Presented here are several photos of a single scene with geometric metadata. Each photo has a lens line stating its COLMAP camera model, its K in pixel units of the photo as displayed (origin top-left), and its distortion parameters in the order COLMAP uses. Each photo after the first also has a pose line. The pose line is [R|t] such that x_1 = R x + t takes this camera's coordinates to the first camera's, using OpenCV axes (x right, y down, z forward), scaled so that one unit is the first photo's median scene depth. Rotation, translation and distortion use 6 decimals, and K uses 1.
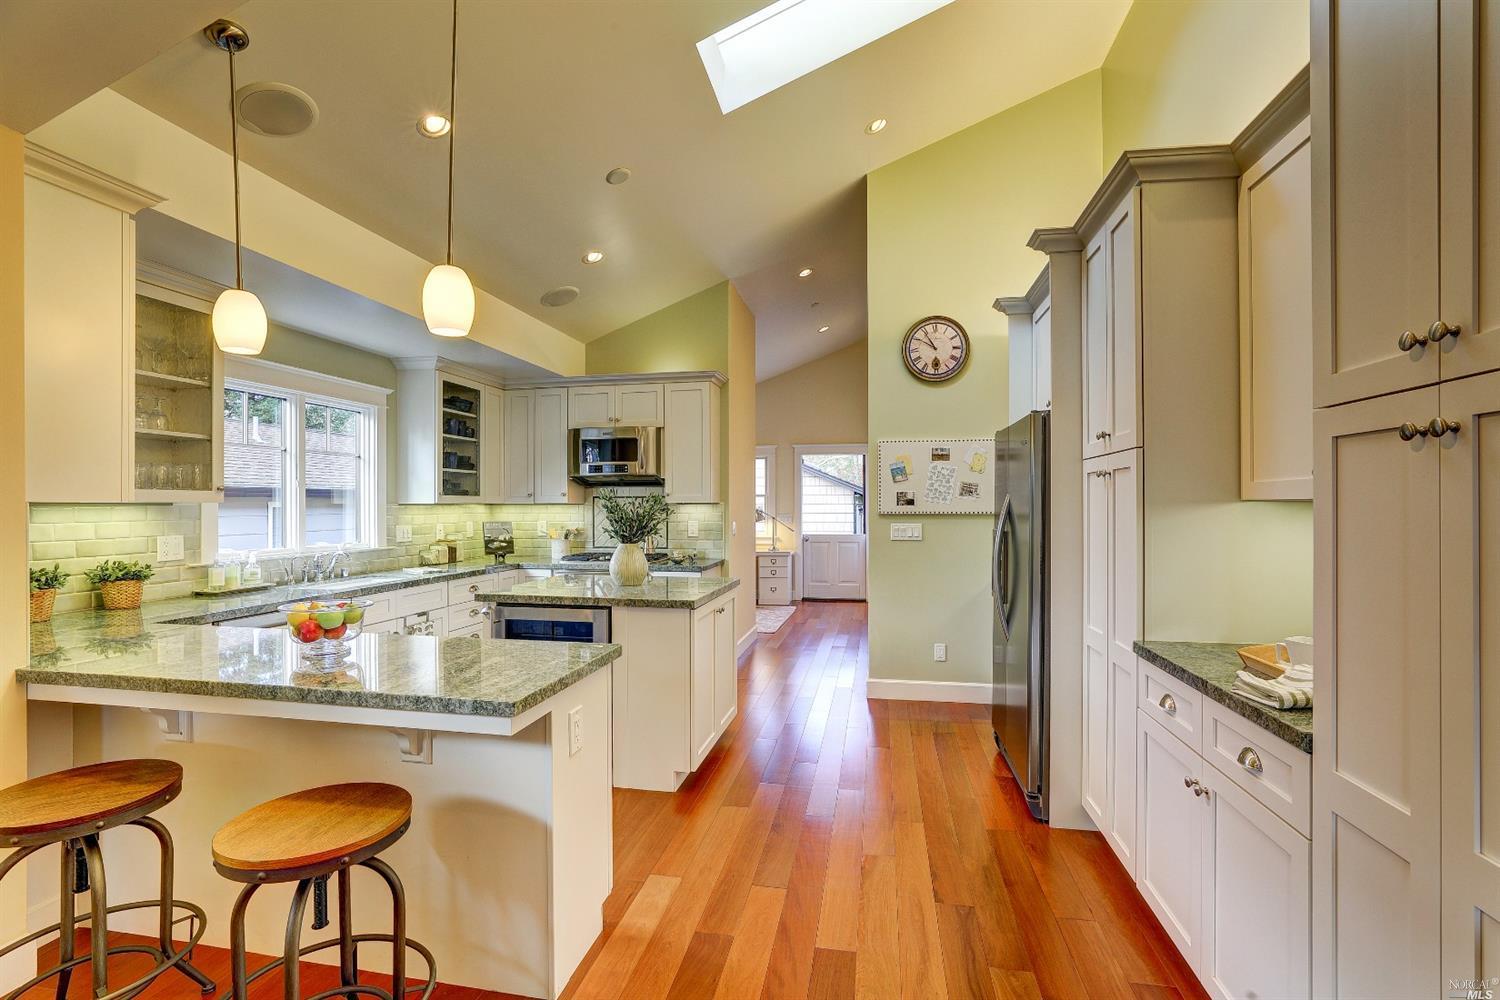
lens RADIAL K [[681.7, 0, 743.9], [0, 681.7, 505.9], [0, 0, 1]] dist [-0.020989, 0.004468]
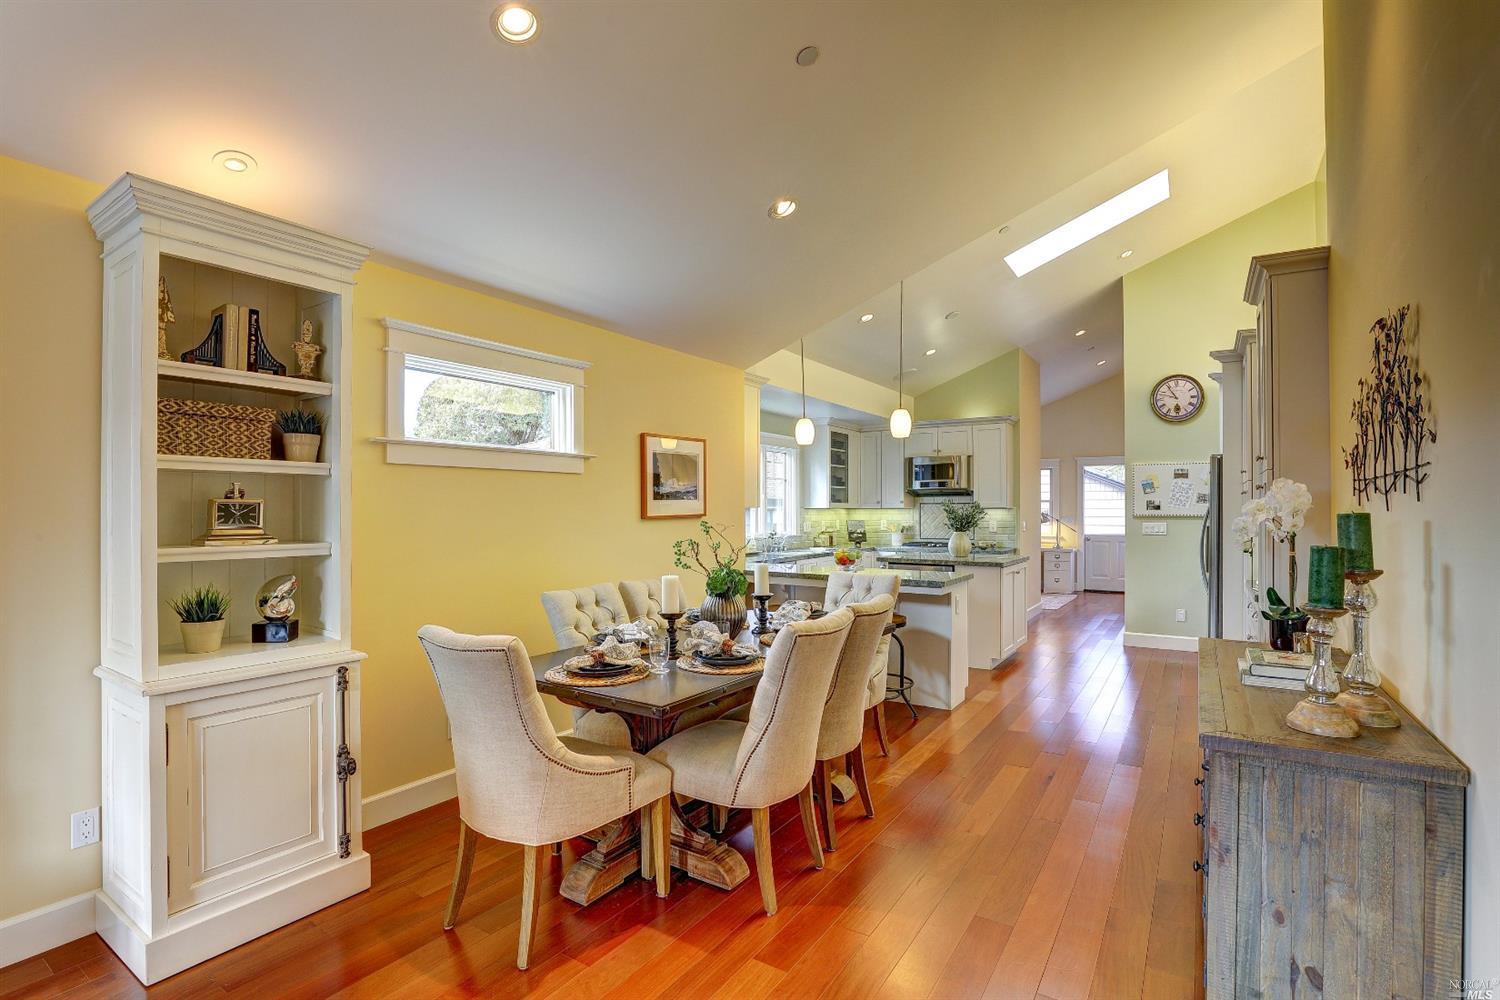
lens RADIAL K [[681.7, 0, 768.3], [0, 681.7, 498.6], [0, 0, 1]] dist [-0.020989, 0.004468]
pose [[0.933623, -0.003256, -0.358241, -0.004356], [-0.002444, 0.999878, -0.015455, -0.000529], [0.358247, 0.015305, 0.933501, -0.517689]]
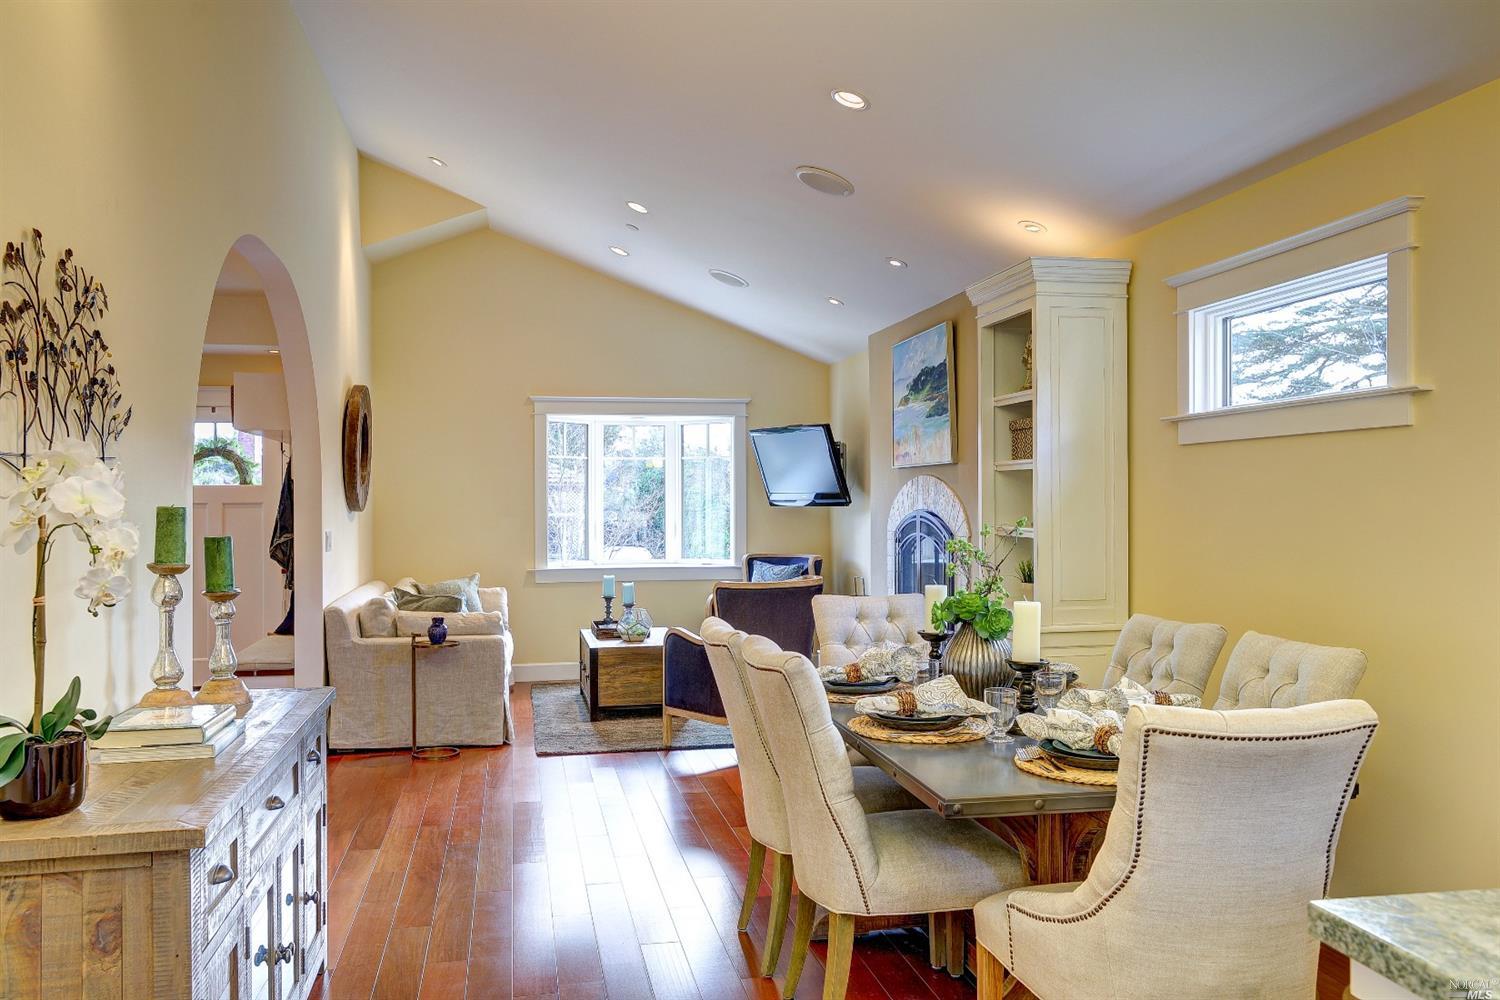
lens RADIAL K [[1182.4, 0, 752.2], [0, 1182.4, 500.8], [0, 0, 1]] dist [0.025778, -0.000025]
pose [[-0.919773, 0.011679, -0.392278, 0.104981], [0.010541, 0.999932, 0.005054, -0.005498], [0.392310, 0.000513, -0.919833, 0.510794]]
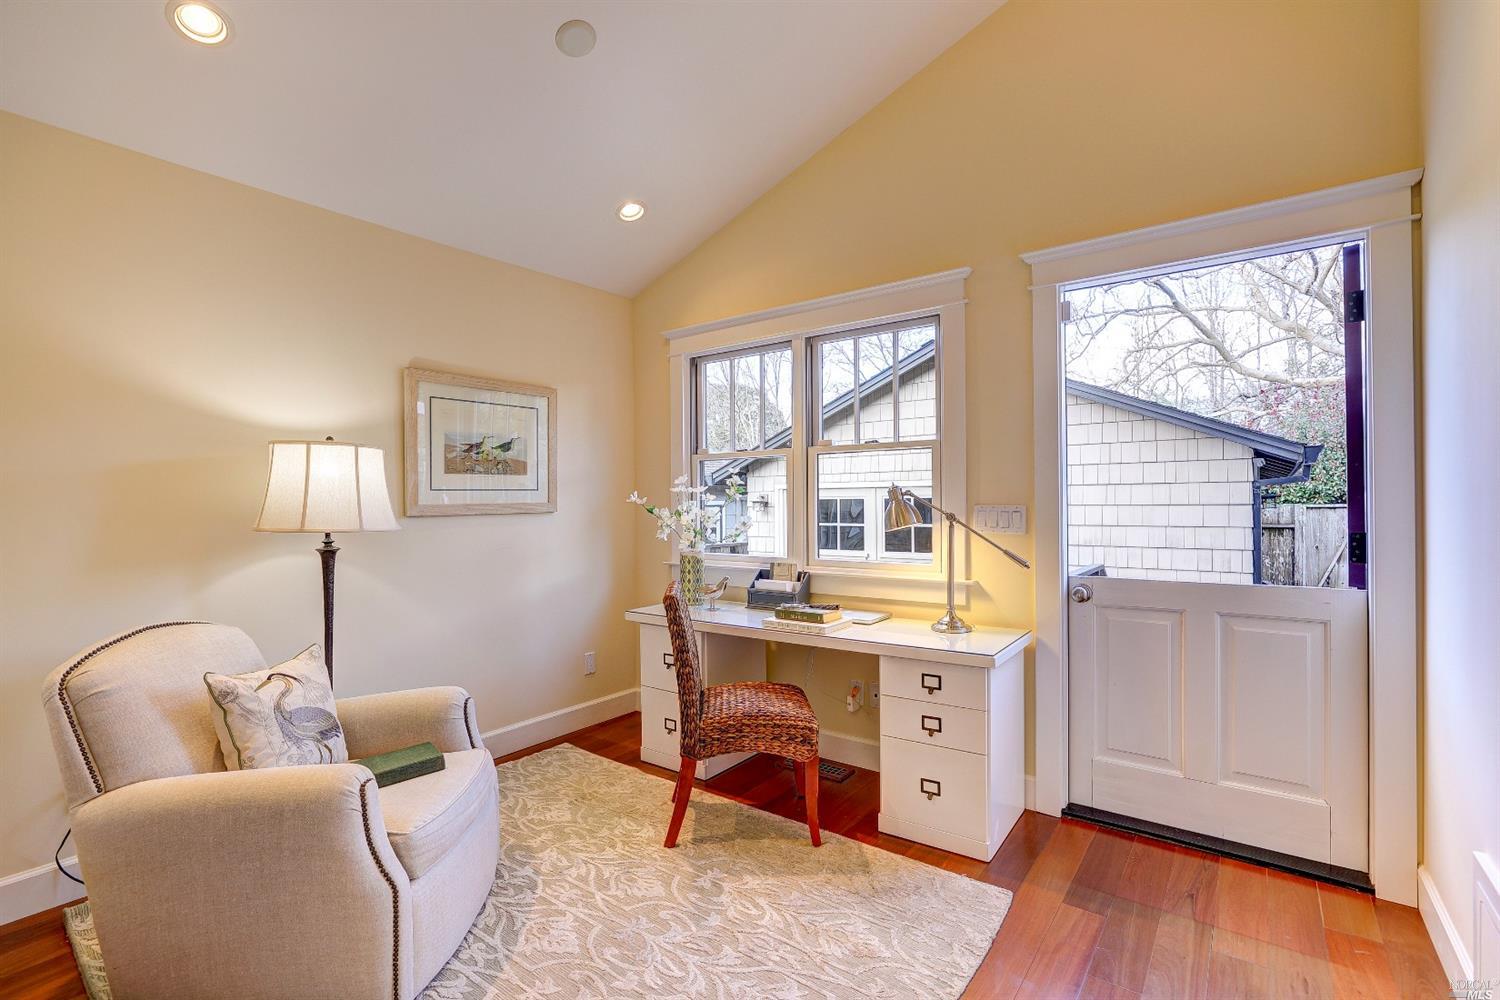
lens RADIAL K [[681.7, 0, 763.0], [0, 681.7, 500.4], [0, 0, 1]] dist [-0.020989, 0.004468]
pose [[0.912810, -0.001164, -0.408383, 0.156228], [-0.001845, 0.999974, -0.006974, 0.024044], [0.408381, 0.007119, 0.912784, 1.264185]]
